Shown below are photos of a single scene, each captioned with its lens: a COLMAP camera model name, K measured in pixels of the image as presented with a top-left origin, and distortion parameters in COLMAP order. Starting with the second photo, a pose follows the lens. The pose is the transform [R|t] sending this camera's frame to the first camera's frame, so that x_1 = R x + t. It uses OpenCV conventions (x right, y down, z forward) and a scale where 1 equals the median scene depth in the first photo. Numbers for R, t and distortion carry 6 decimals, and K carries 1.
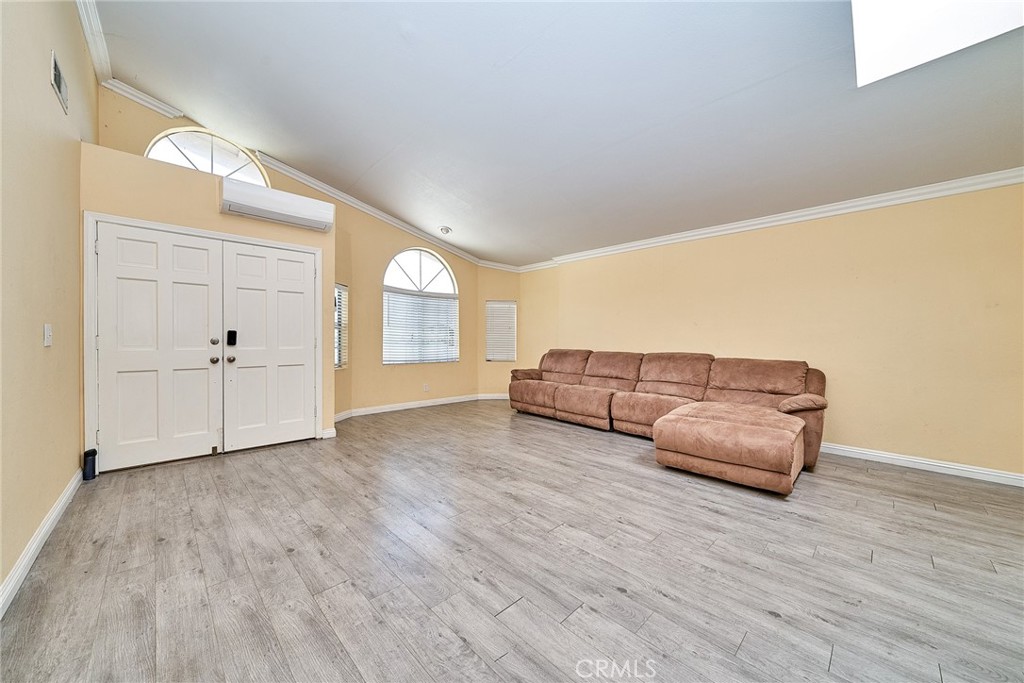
lens RADIAL K [[365.0, 0, 494.8], [0, 365.0, 343.1], [0, 0, 1]] dist [0.001794, -0.000738]
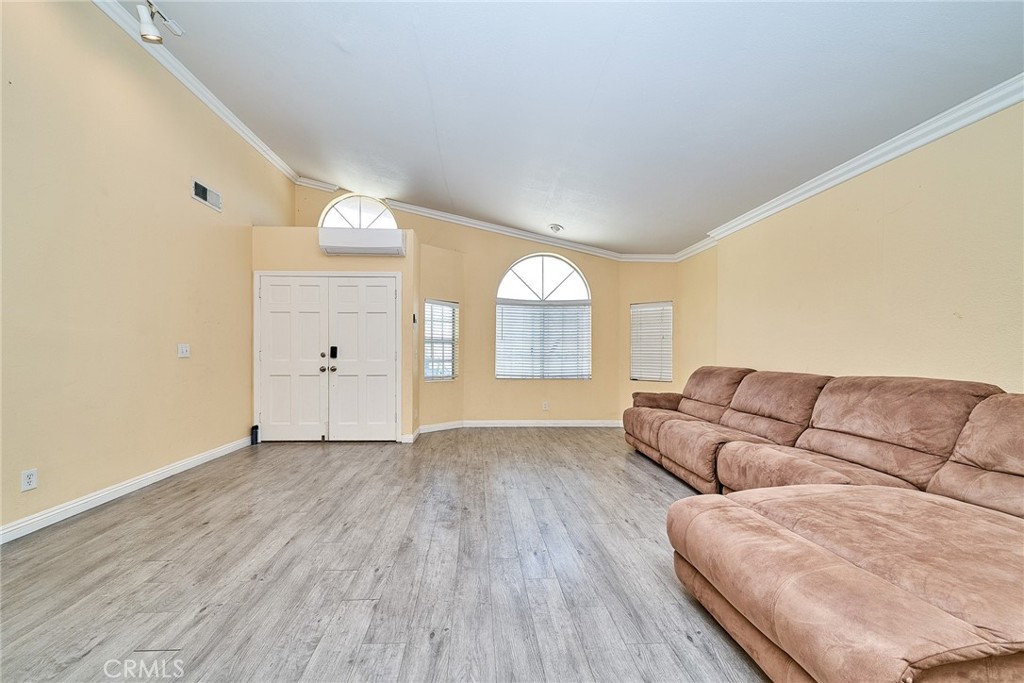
lens RADIAL K [[372.8, 0, 489.0], [0, 372.8, 354.7], [0, 0, 1]] dist [0.001404, -0.001147]
pose [[0.760716, -0.001663, -0.649083, 0.540565], [-0.003747, 0.999969, -0.006954, 0.002132], [0.649074, 0.007723, 0.760686, 0.361301]]
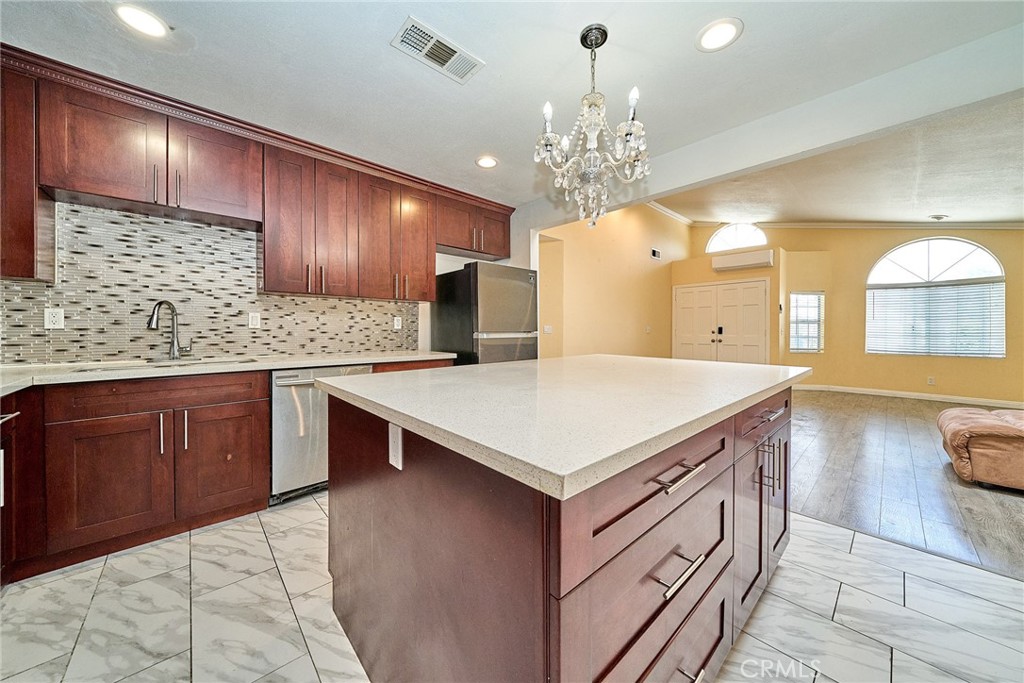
lens RADIAL K [[365.0, 0, 520.7], [0, 365.0, 329.0], [0, 0, 1]] dist [0.001794, -0.000738]
pose [[0.036069, -0.012039, -0.999277, 1.296073], [-0.013487, 0.999831, -0.012532, 0.018453], [0.999258, 0.013929, 0.035901, -0.197776]]
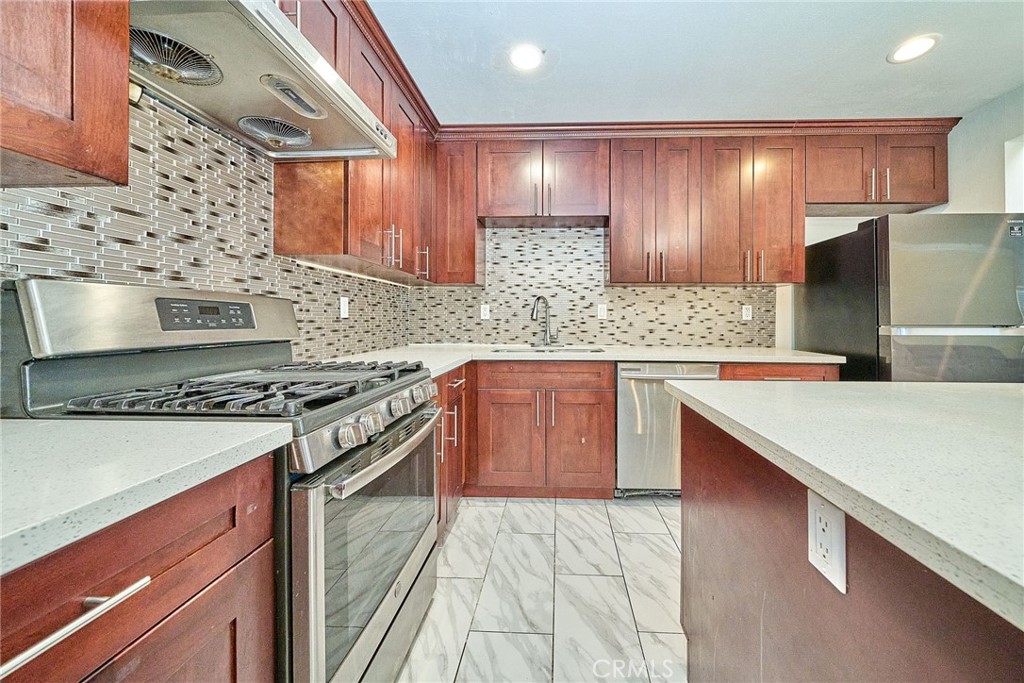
lens RADIAL K [[365.0, 0, 536.3], [0, 365.0, 321.7], [0, 0, 1]] dist [0.001794, -0.000738]
pose [[-0.692200, -0.006858, -0.721673, 1.201622], [-0.019936, 0.999755, 0.009622, 0.016007], [0.721430, 0.021048, -0.692167, -0.268674]]
